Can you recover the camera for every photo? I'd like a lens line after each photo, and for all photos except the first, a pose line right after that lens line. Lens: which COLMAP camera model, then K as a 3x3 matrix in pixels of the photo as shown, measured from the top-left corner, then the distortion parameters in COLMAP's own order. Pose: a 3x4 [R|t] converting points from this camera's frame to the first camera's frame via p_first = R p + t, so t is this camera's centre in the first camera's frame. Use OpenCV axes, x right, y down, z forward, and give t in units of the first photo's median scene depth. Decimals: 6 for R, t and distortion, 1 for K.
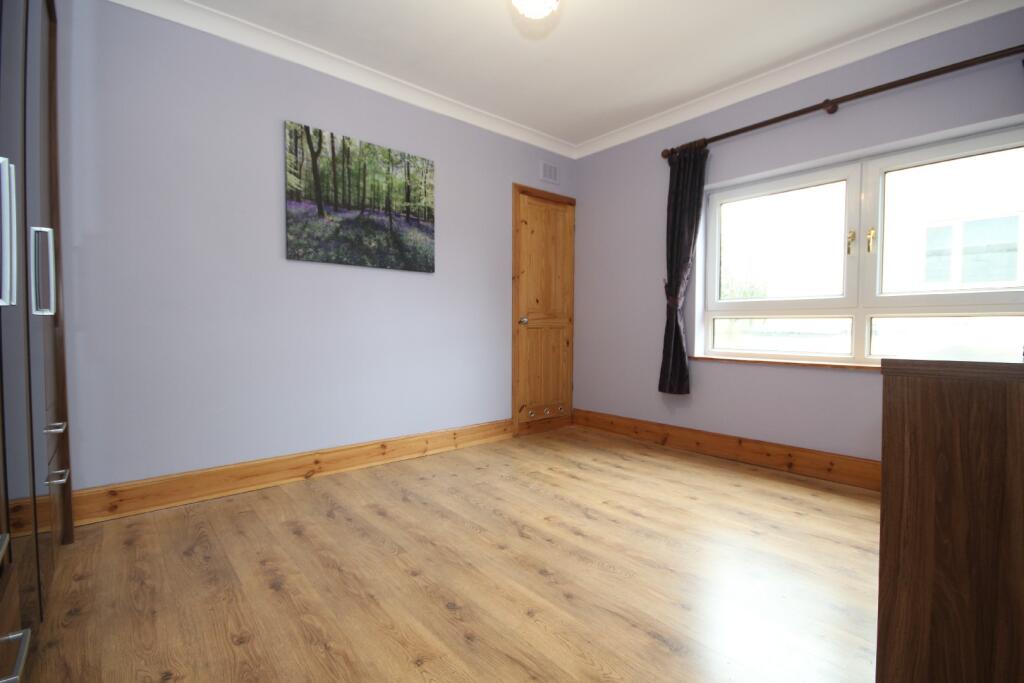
lens RADIAL K [[482.0, 0, 512.0], [0, 482.0, 340.3], [0, 0, 1]] dist [0.001614, 0.000049]
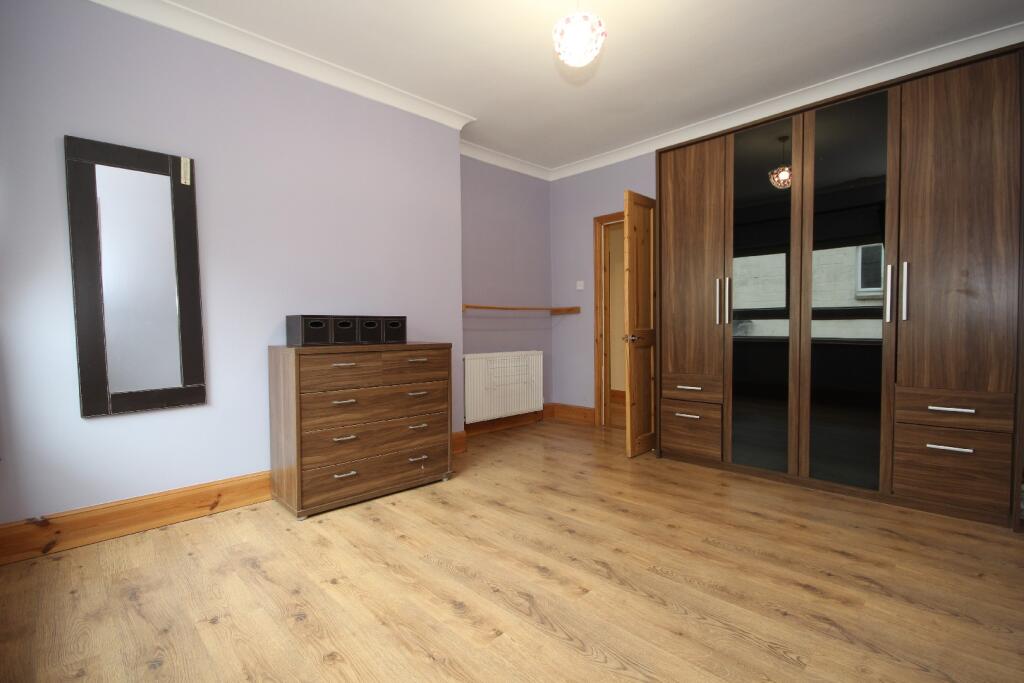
lens RADIAL K [[482.0, 0, 512.1], [0, 482.0, 342.7], [0, 0, 1]] dist [0.001614, 0.000049]
pose [[-0.997743, 0.011940, -0.066077, 0.250322], [0.008123, 0.998299, 0.057738, -0.065574], [0.066654, 0.057071, -0.996143, 1.869167]]
